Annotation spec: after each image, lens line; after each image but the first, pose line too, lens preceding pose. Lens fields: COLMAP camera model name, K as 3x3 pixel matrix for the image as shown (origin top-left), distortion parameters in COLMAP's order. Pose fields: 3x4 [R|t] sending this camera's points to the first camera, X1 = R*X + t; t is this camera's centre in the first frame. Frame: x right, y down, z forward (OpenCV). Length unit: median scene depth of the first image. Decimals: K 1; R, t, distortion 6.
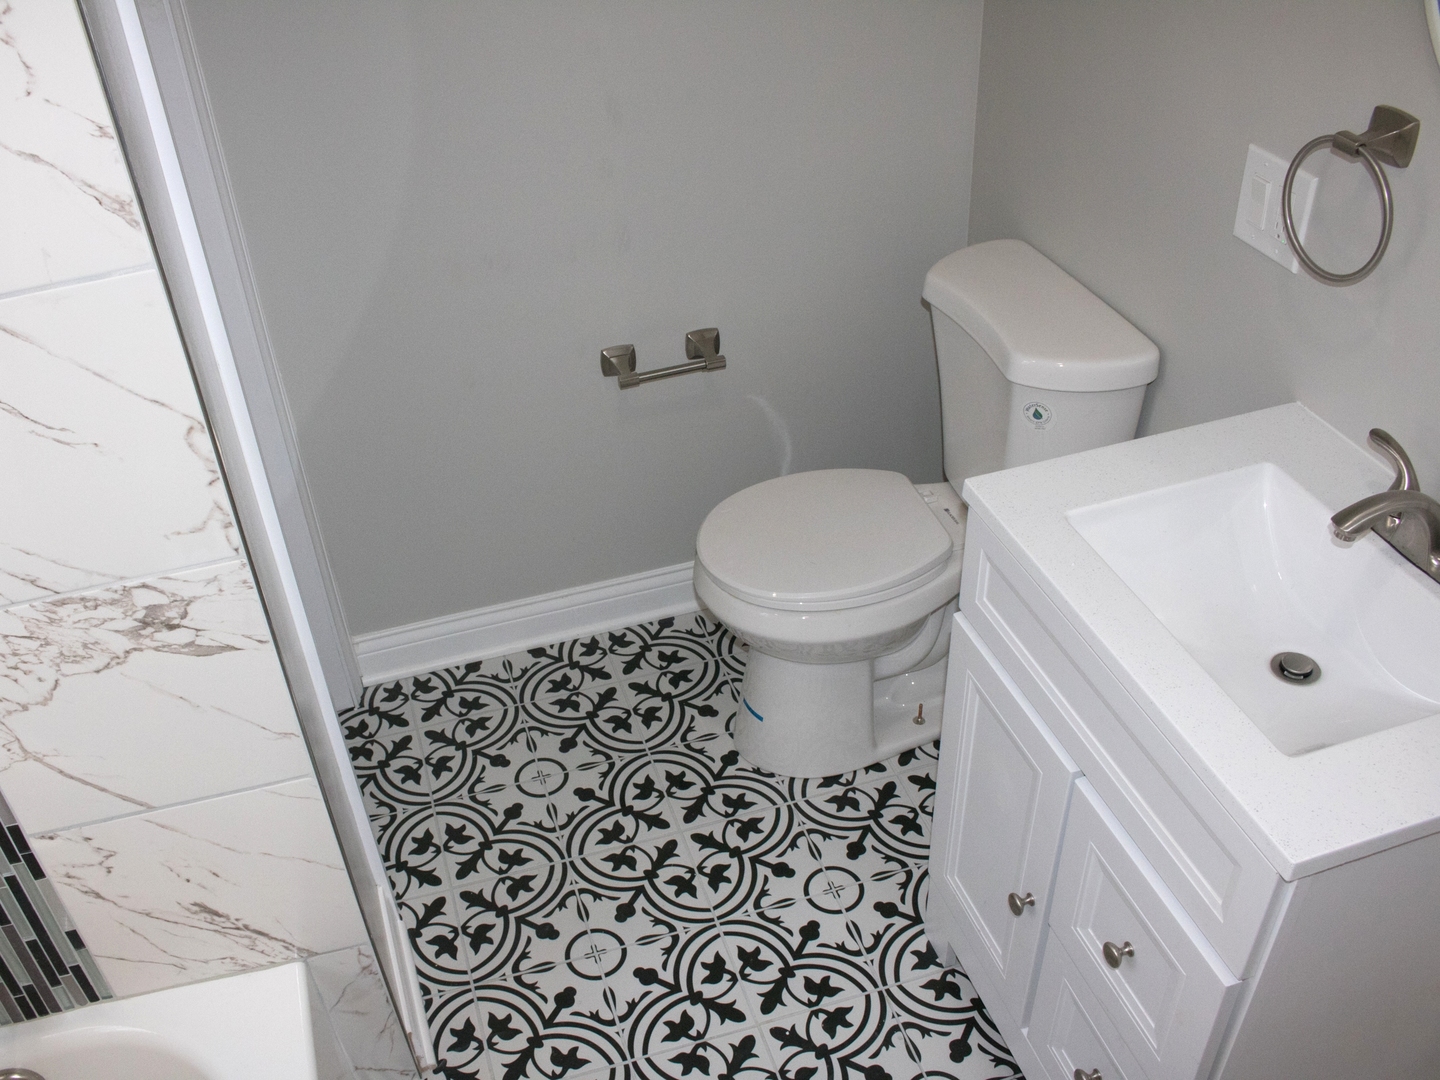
lens RADIAL K [[1356.9, 0, 720.0], [0, 1356.9, 540.0], [0, 0, 1]] dist [-0.175014, 0.135255]
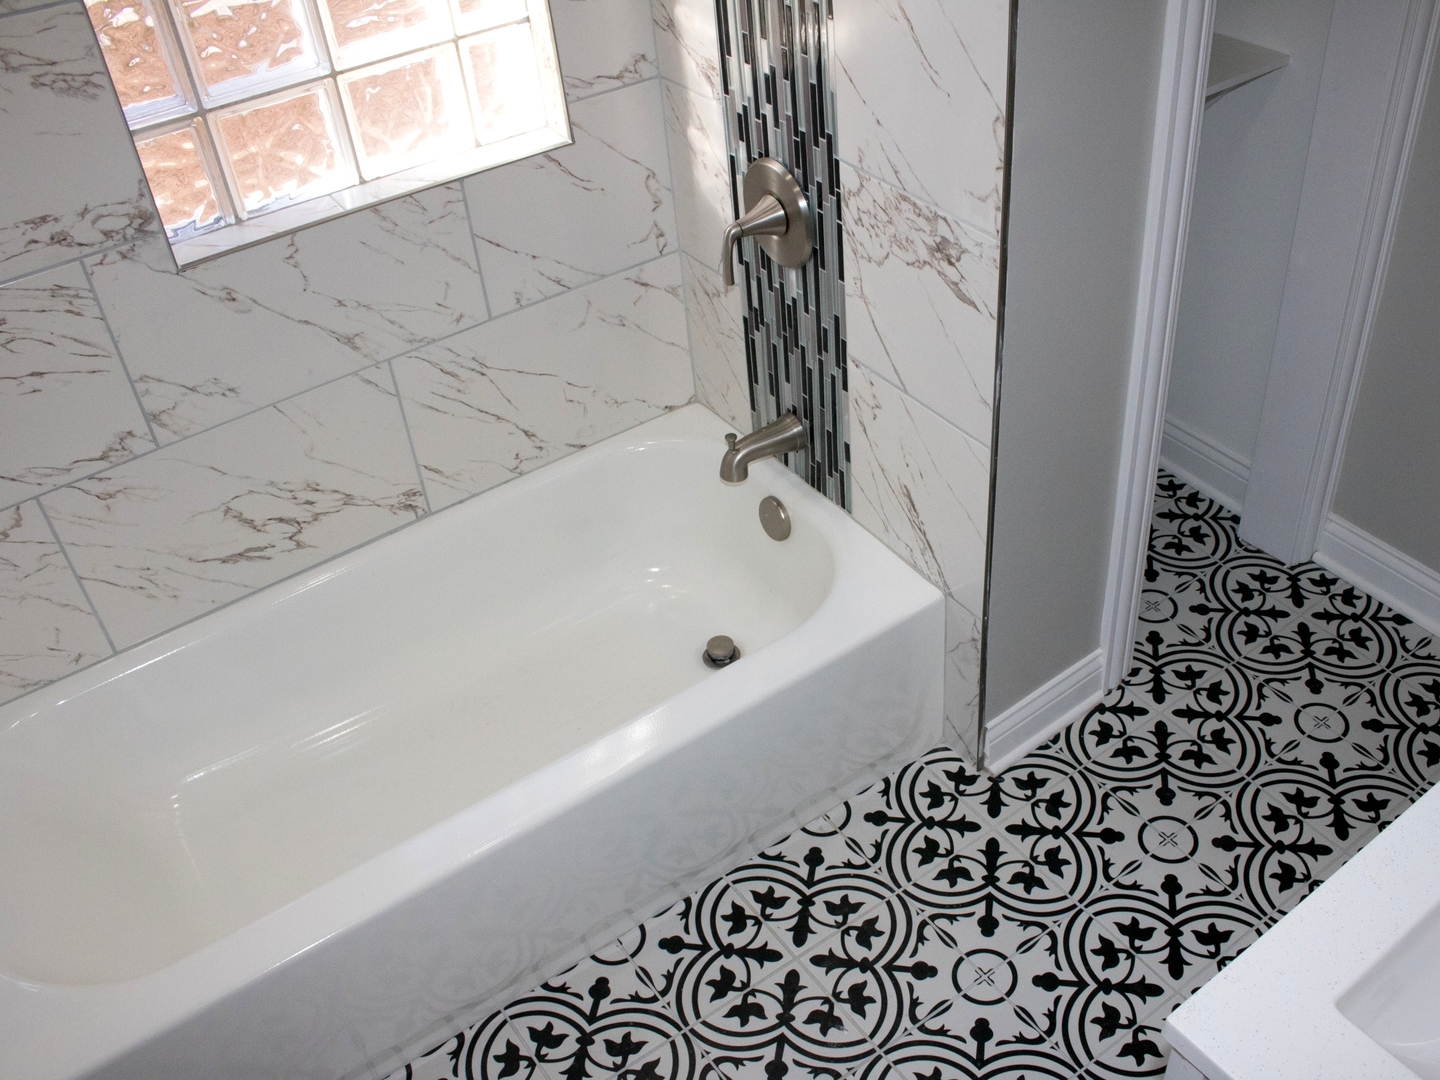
lens RADIAL K [[1356.9, 0, 720.0], [0, 1356.9, 540.0], [0, 0, 1]] dist [-0.175014, 0.135255]
pose [[0.331678, 0.631181, -0.701142, 0.483750], [-0.537095, 0.737345, 0.409697, -0.121543], [0.775576, 0.240693, 0.583565, 0.114937]]
